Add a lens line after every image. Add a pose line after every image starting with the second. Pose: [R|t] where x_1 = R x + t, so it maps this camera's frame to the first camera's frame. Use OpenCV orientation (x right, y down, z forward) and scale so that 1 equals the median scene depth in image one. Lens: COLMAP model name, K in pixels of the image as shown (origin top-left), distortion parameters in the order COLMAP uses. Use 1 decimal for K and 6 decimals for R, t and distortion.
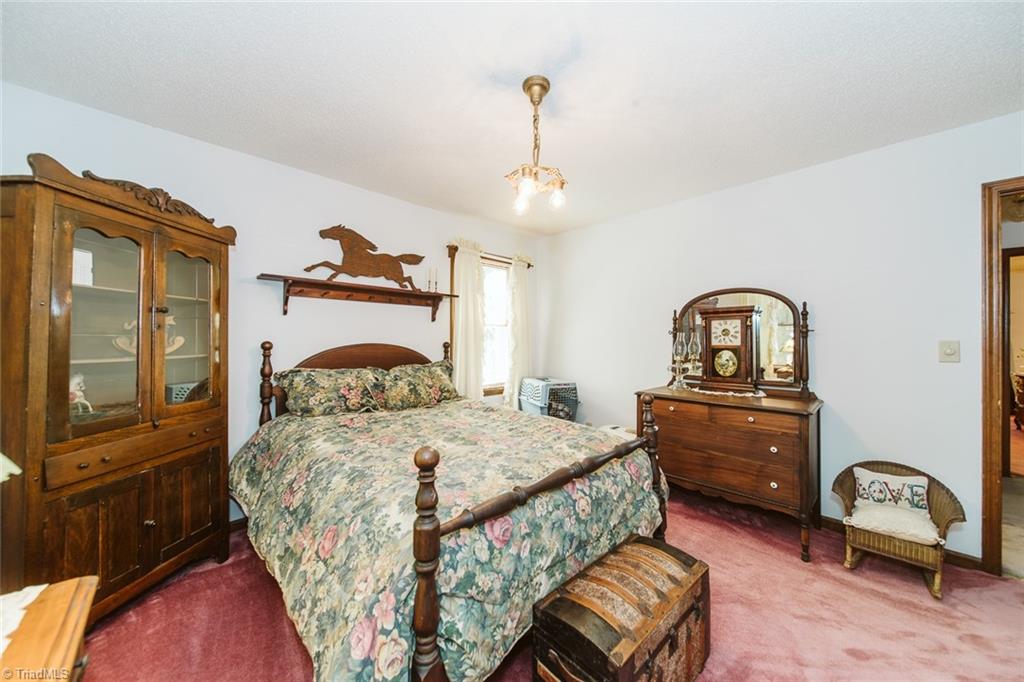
lens RADIAL K [[356.8, 0, 516.1], [0, 356.8, 338.7], [0, 0, 1]] dist [-0.000190, 0.000025]
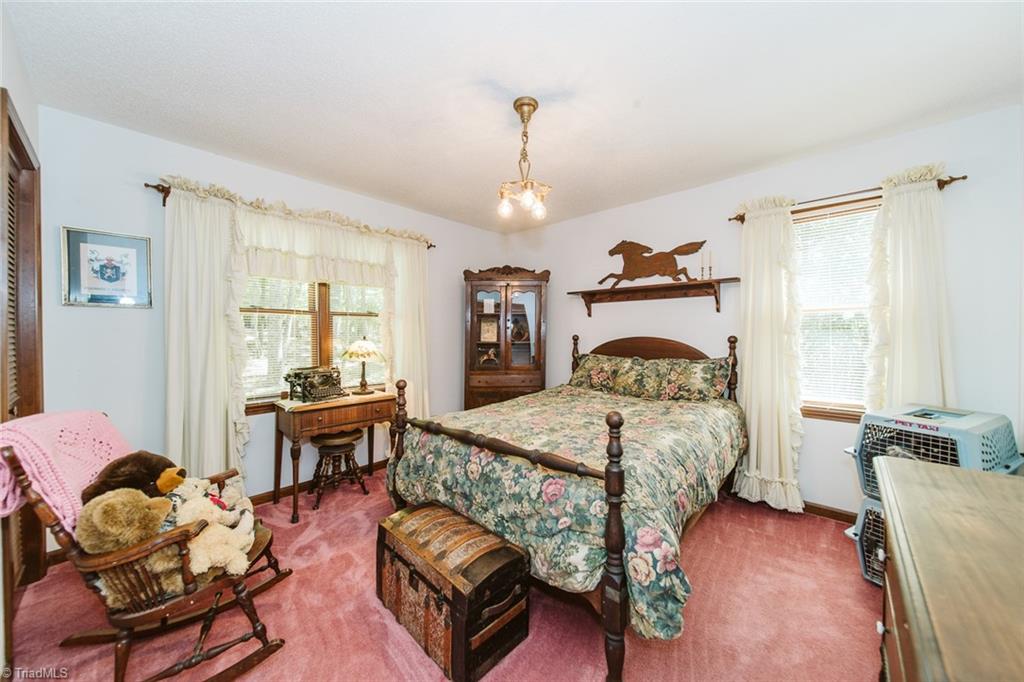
lens RADIAL K [[356.8, 0, 516.1], [0, 356.8, 338.7], [0, 0, 1]] dist [-0.000190, 0.000025]
pose [[0.062271, 0.009216, -0.998017, 0.806864], [0.004261, 0.999946, 0.009500, 0.007959], [0.998050, -0.004844, 0.062229, 0.615932]]
